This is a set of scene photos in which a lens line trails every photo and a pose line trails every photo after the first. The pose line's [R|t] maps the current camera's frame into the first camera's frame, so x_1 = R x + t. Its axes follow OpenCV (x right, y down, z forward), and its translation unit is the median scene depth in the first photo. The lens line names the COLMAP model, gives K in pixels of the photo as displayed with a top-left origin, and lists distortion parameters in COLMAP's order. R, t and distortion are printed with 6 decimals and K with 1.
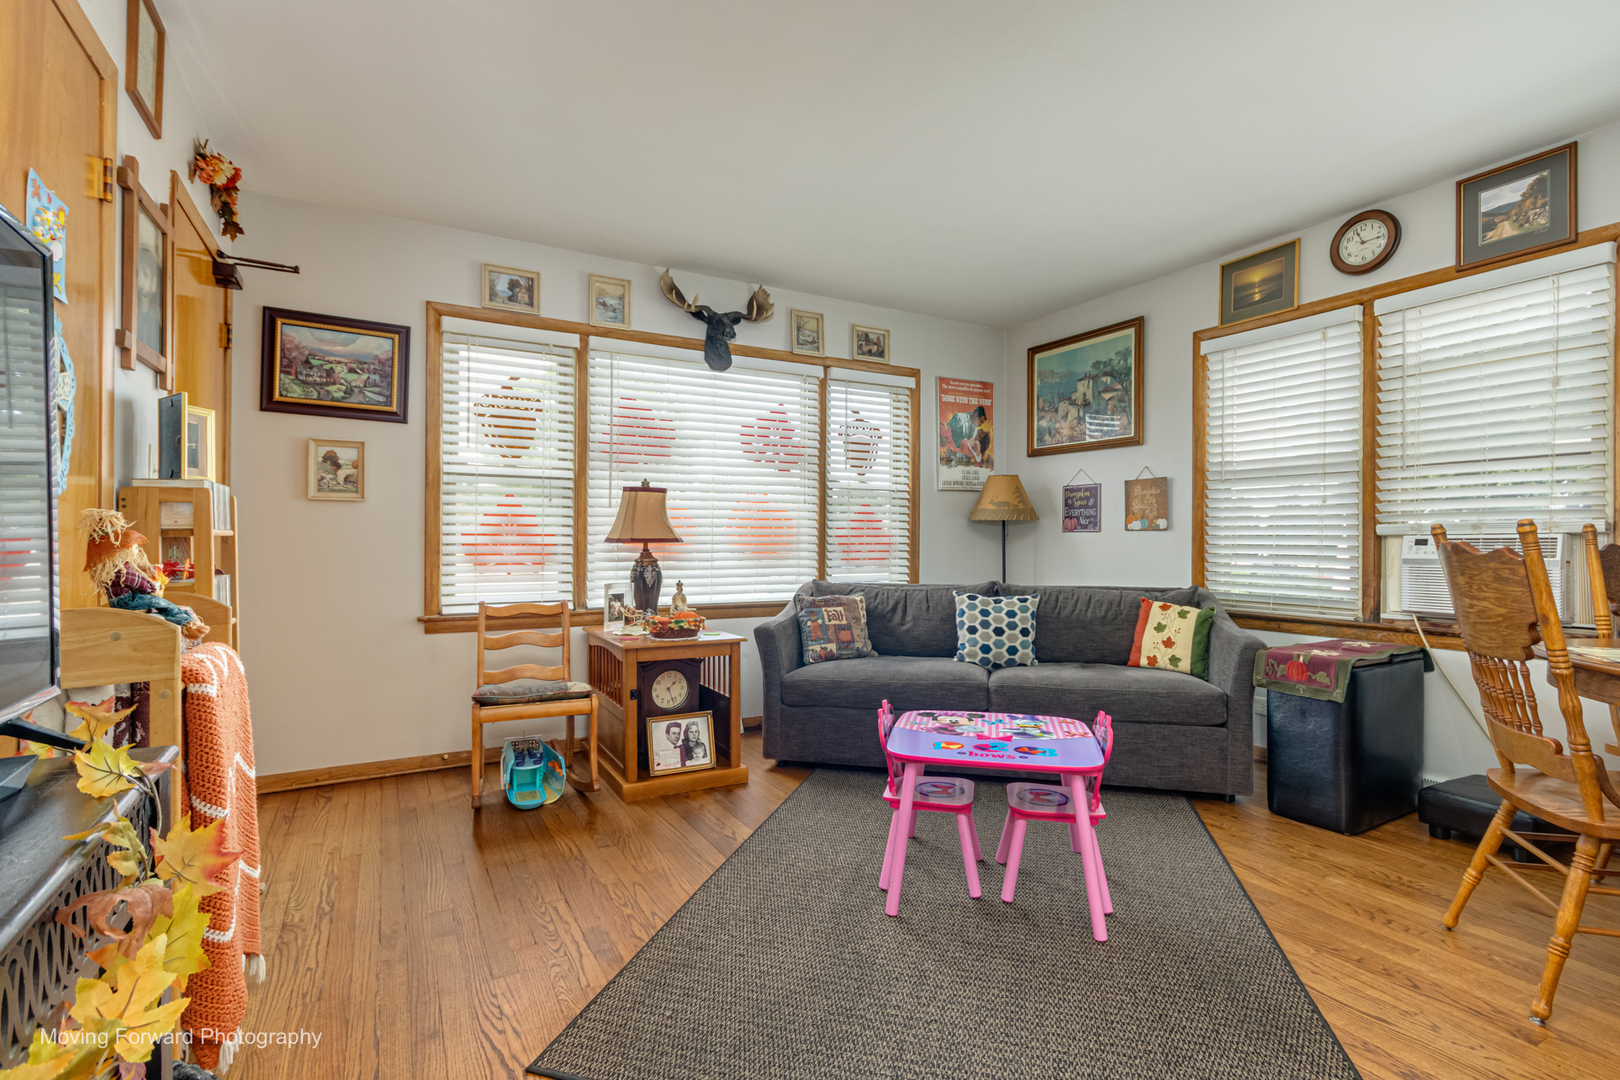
lens RADIAL K [[751.3, 0, 823.3], [0, 751.3, 542.5], [0, 0, 1]] dist [0.009743, -0.001517]
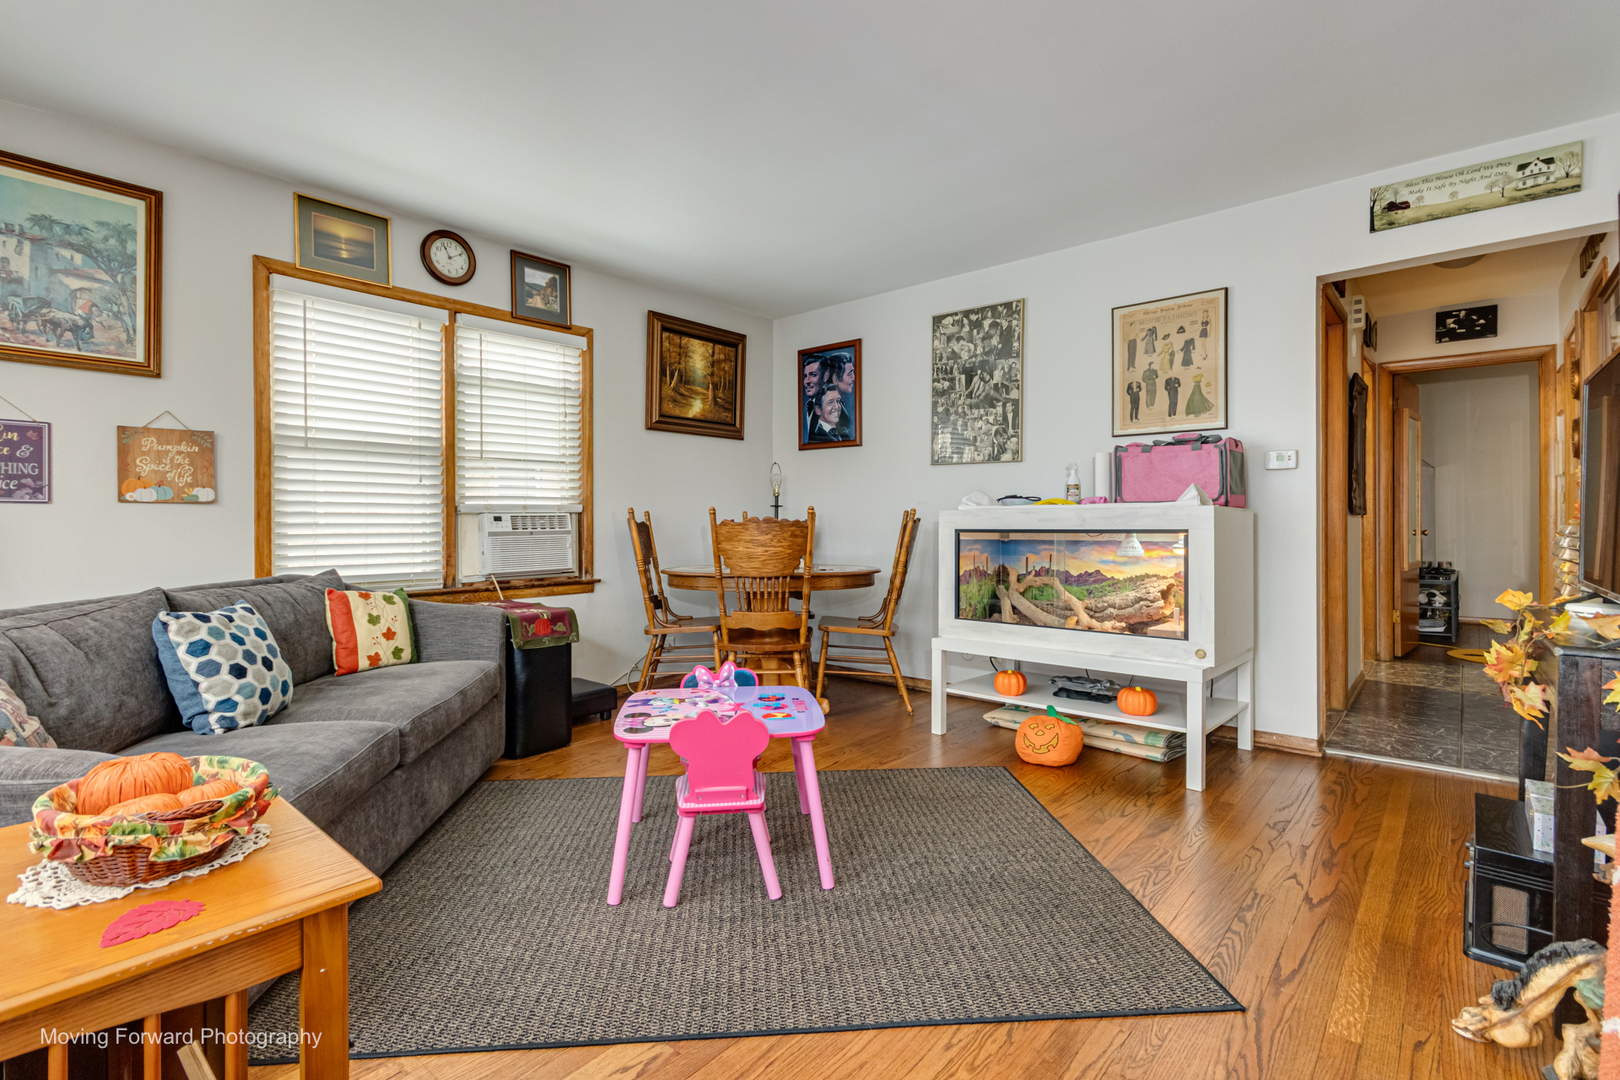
lens RADIAL K [[751.3, 0, 792.7], [0, 751.3, 526.0], [0, 0, 1]] dist [0.009743, -0.001517]
pose [[-0.312415, -0.006834, 0.949921, -0.471069], [0.006794, 0.999932, 0.009428, 0.002613], [-0.949922, 0.009399, -0.312347, 0.757643]]
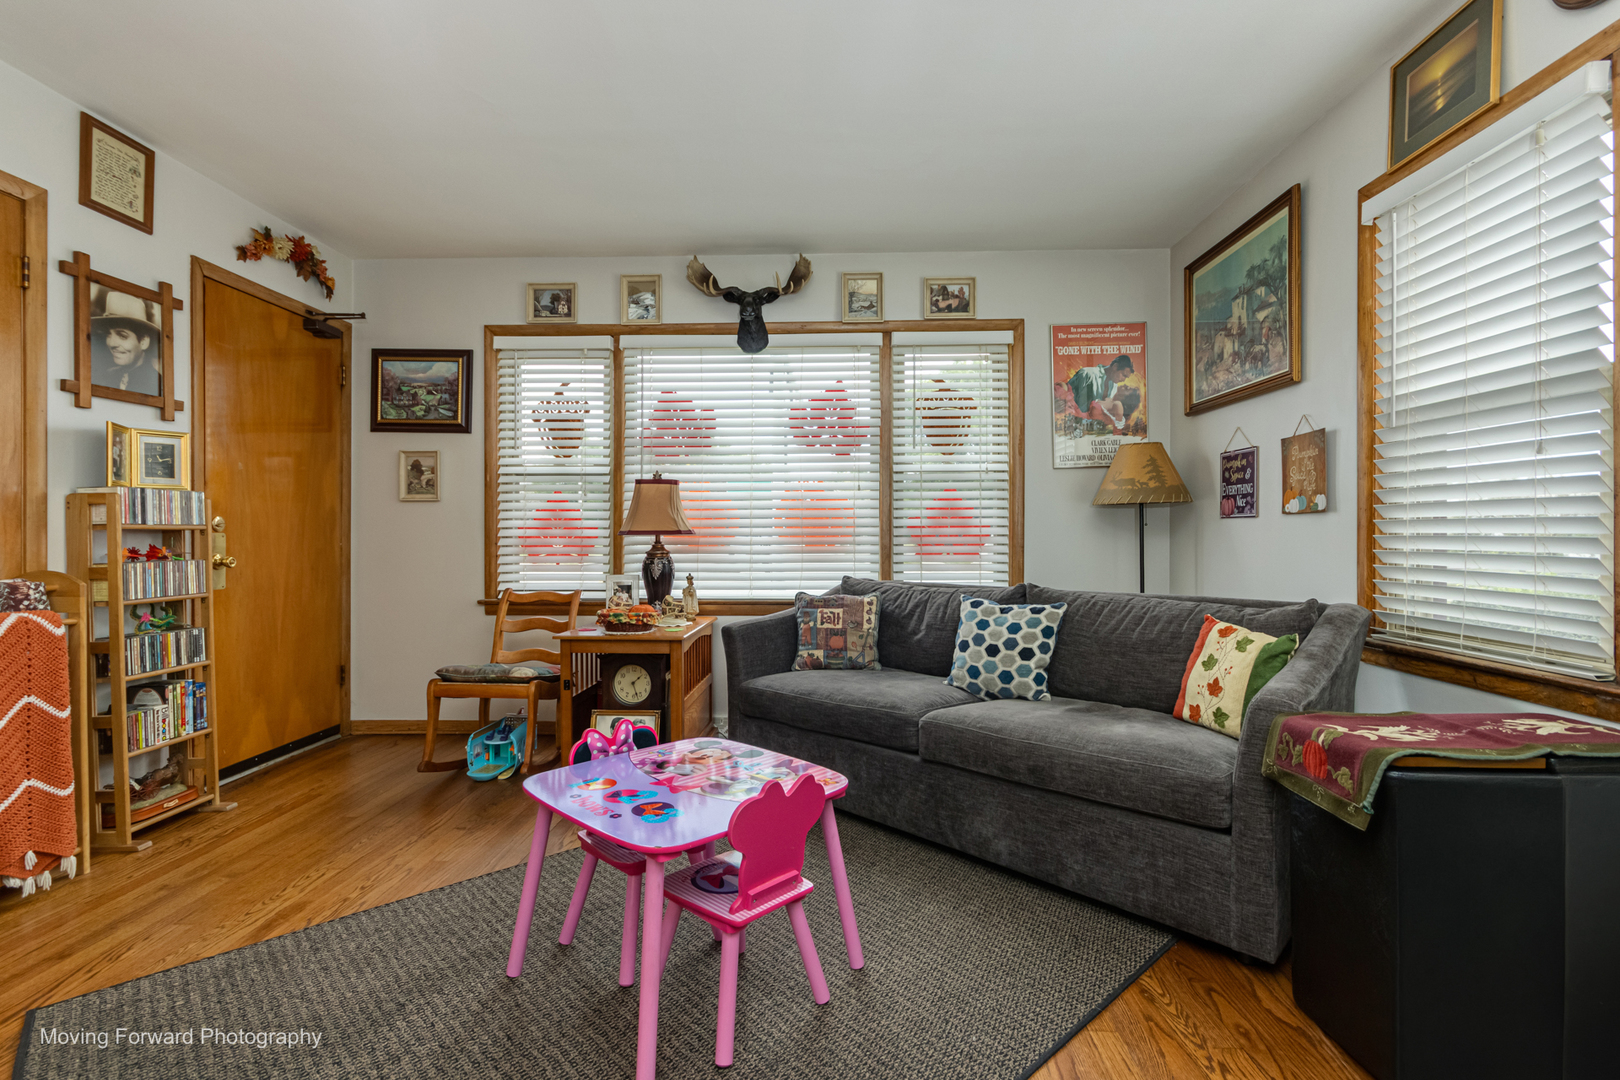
lens RADIAL K [[751.3, 0, 818.5], [0, 751.3, 537.1], [0, 0, 1]] dist [0.009743, -0.001517]
pose [[0.856743, -0.002965, -0.515736, 0.458340], [0.002512, 0.999996, -0.001577, 0.005062], [0.515738, 0.000055, 0.856746, 0.254994]]
